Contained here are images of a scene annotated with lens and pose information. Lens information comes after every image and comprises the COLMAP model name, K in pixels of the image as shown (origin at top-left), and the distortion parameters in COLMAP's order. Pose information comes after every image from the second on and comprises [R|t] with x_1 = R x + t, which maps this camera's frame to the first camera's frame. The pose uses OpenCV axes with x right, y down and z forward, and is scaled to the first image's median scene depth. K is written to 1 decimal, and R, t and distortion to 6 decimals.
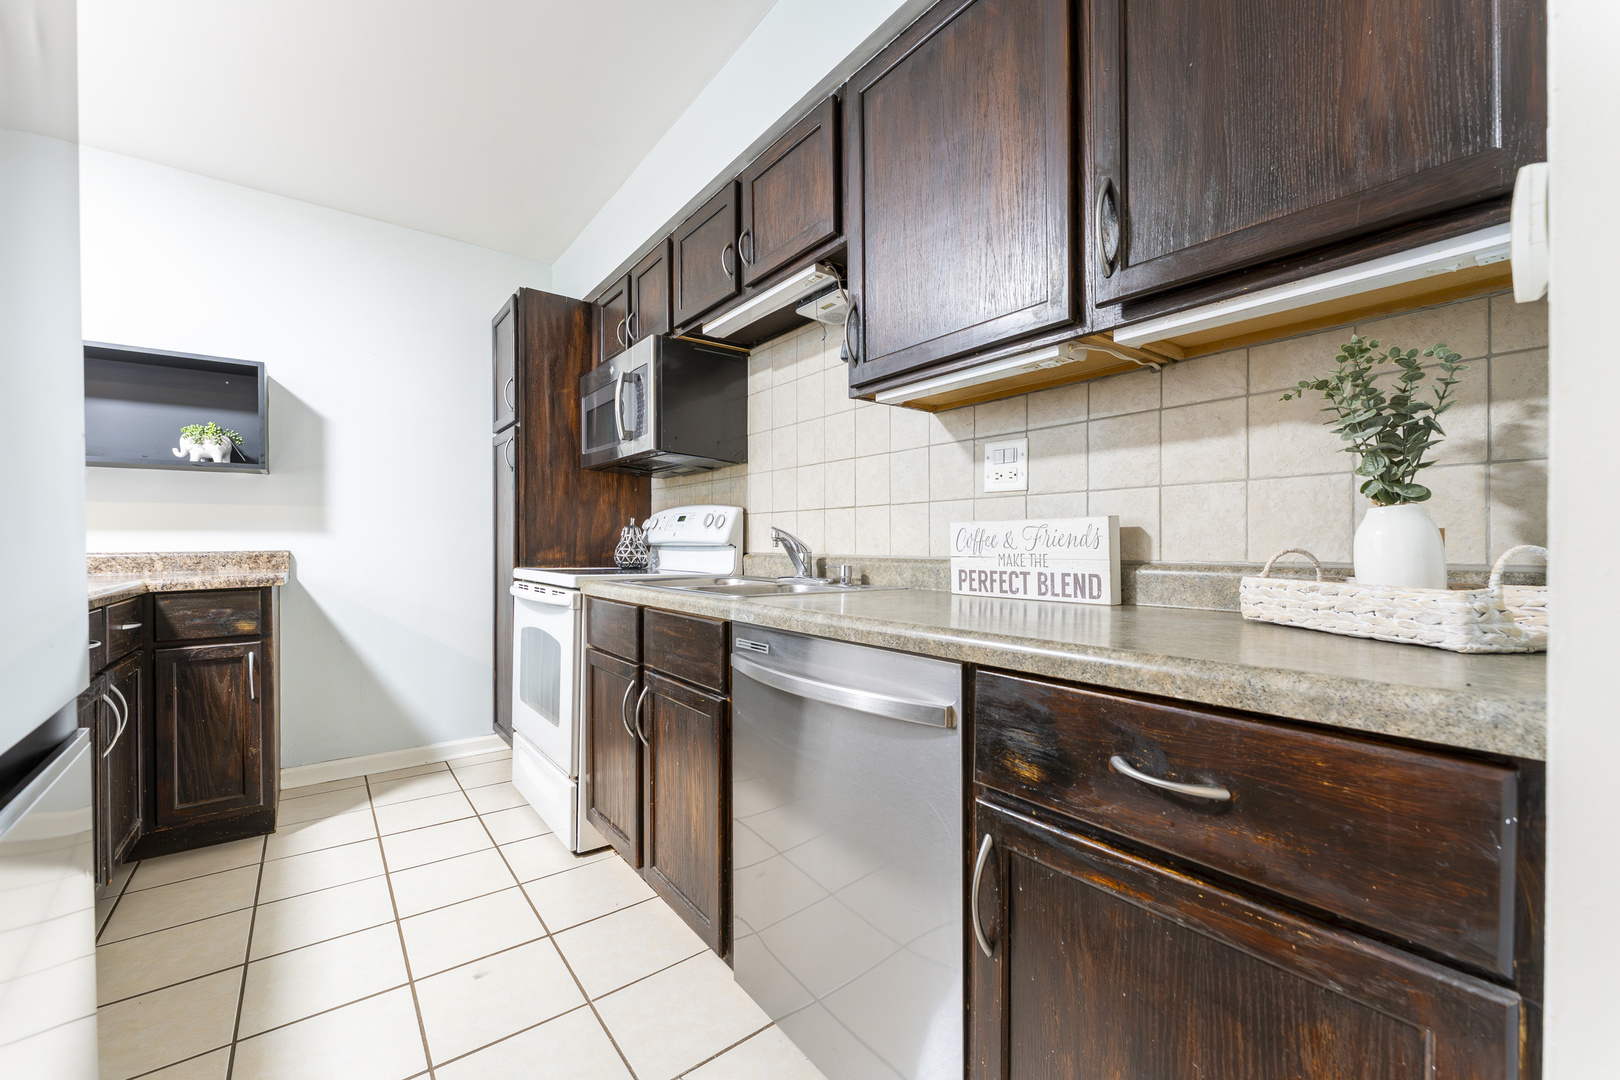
lens RADIAL K [[655.1, 0, 809.8], [0, 655.1, 542.2], [0, 0, 1]] dist [0.000874, 0.000051]
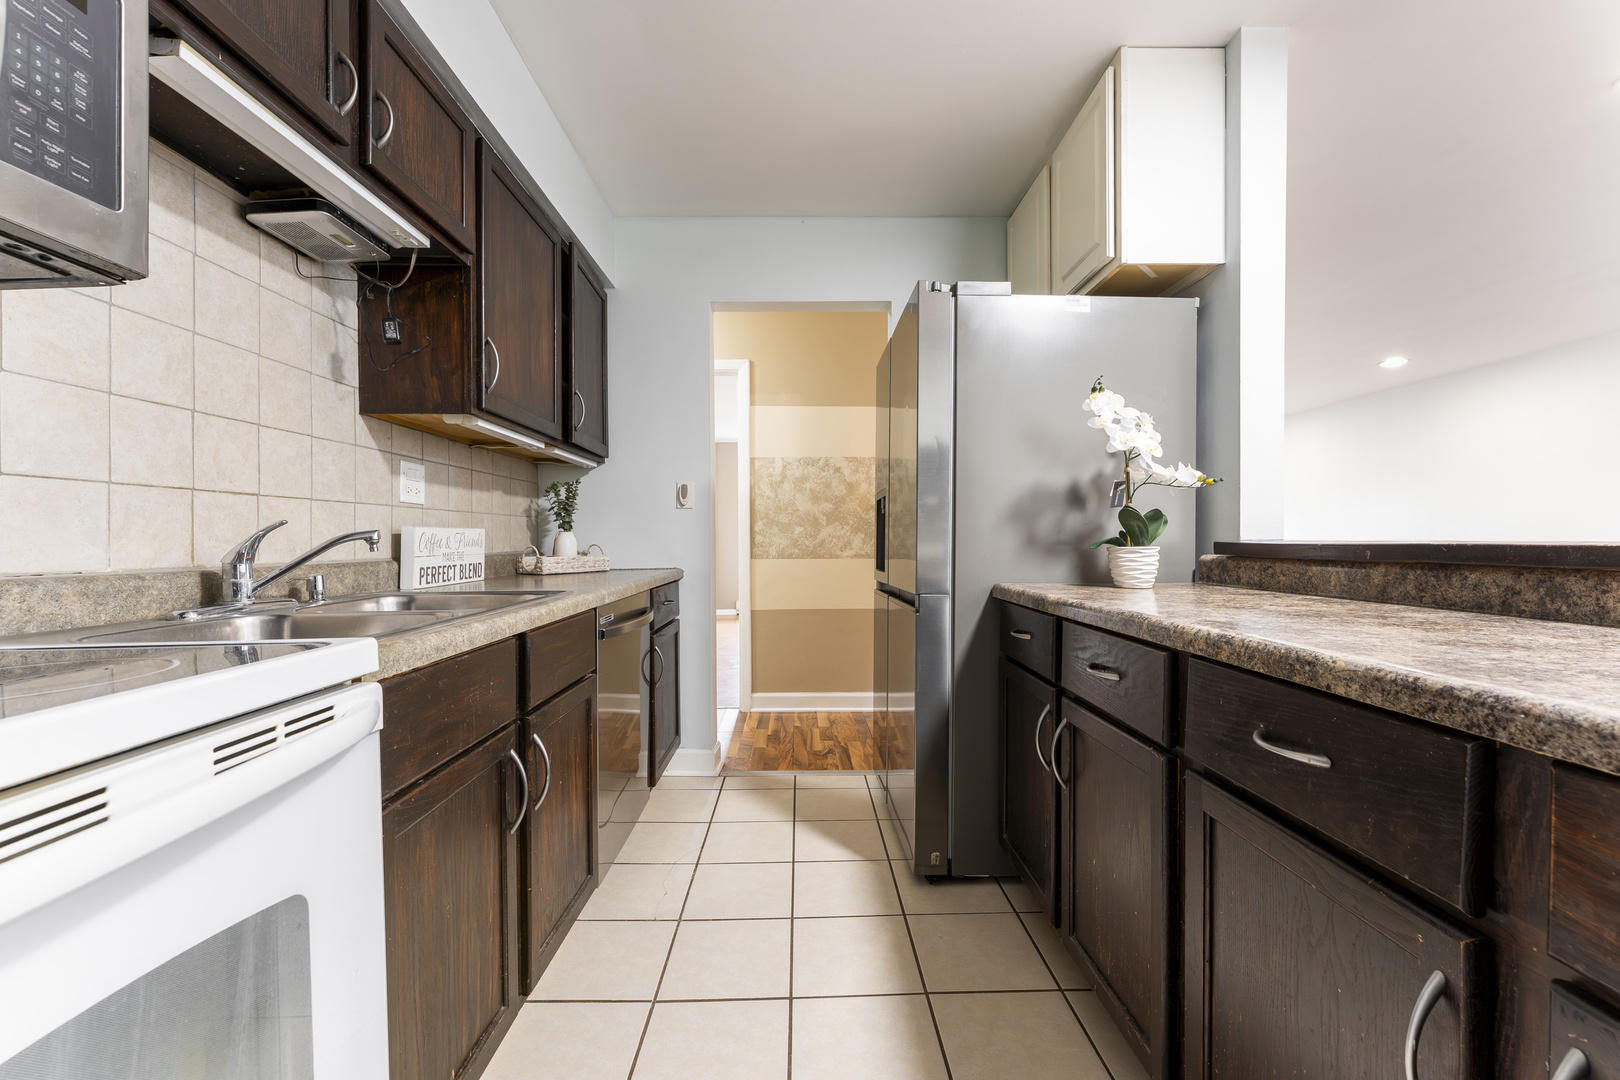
lens RADIAL K [[655.1, 0, 810.1], [0, 655.1, 542.3], [0, 0, 1]] dist [0.000874, 0.000051]
pose [[-0.804968, 0.001906, 0.593315, -1.061872], [0.004401, 0.999987, 0.002758, -0.003675], [-0.593302, 0.004832, -0.804965, 1.574938]]
